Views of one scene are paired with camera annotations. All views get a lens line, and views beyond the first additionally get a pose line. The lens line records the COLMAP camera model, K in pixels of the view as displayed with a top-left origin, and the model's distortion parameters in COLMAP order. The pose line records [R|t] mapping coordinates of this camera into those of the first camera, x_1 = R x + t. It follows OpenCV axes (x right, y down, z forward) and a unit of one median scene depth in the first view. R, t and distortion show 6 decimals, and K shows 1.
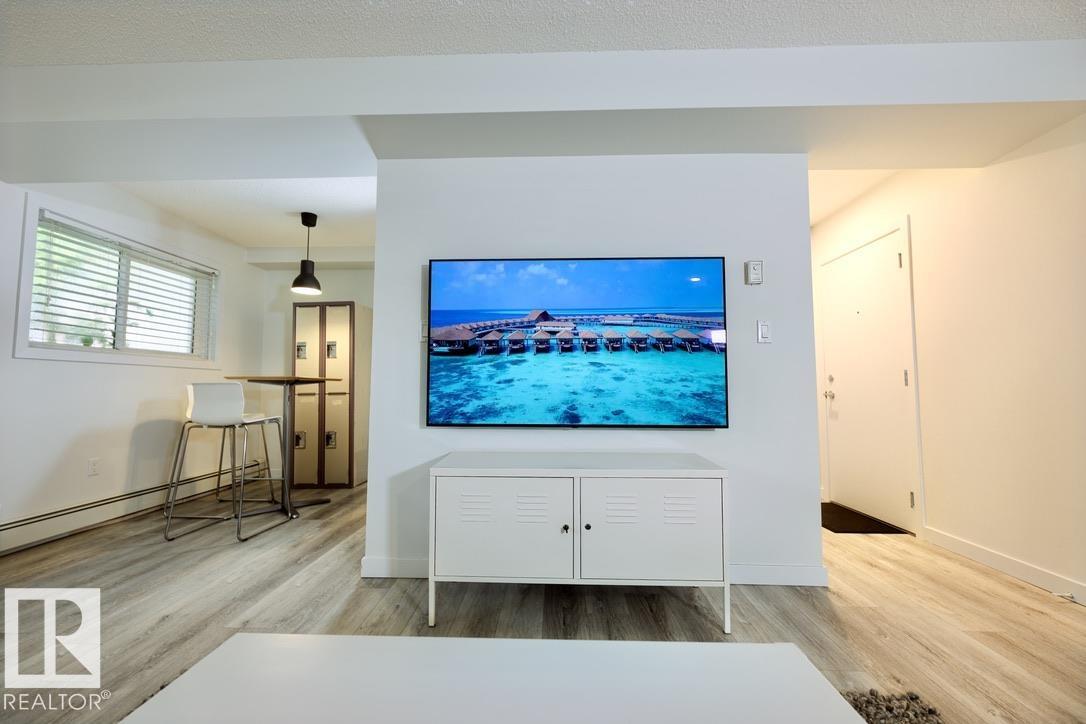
lens RADIAL K [[428.9, 0, 543.2], [0, 428.9, 359.9], [0, 0, 1]] dist [0.001455, 0.000021]
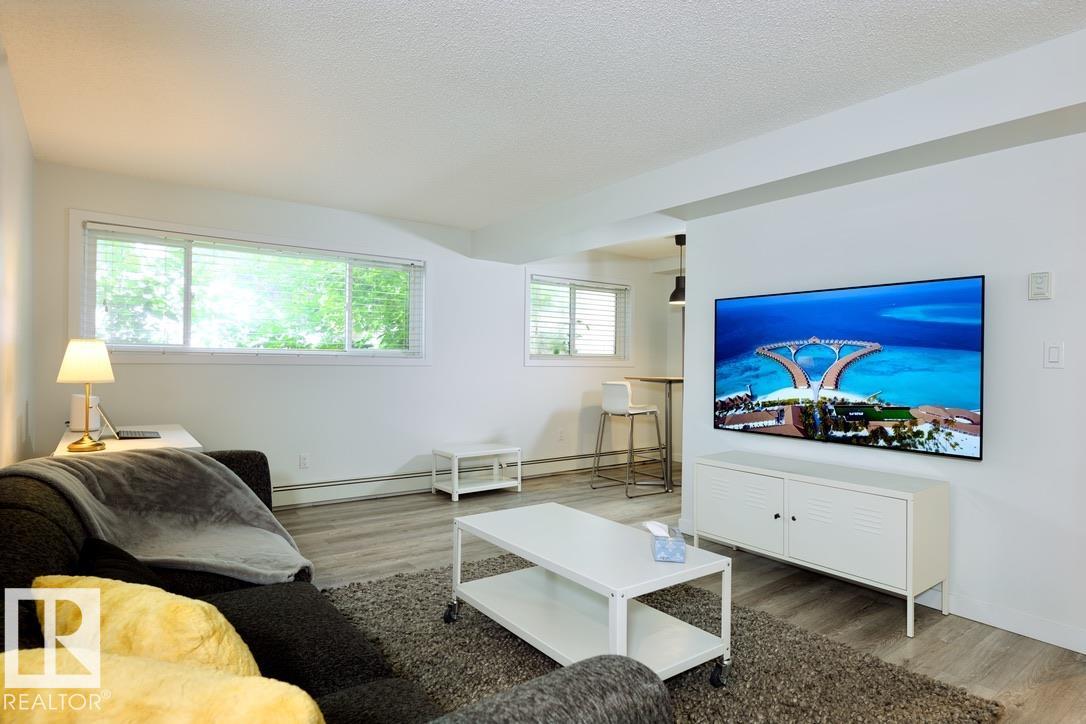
lens RADIAL K [[597.6, 0, 541.3], [0, 597.6, 362.9], [0, 0, 1]] dist [0.000237, -0.000373]
pose [[0.628386, 0.007617, -0.777865, 0.532349], [0.040426, 0.998281, 0.042432, -0.094494], [0.776851, -0.058110, 0.626998, -0.353263]]
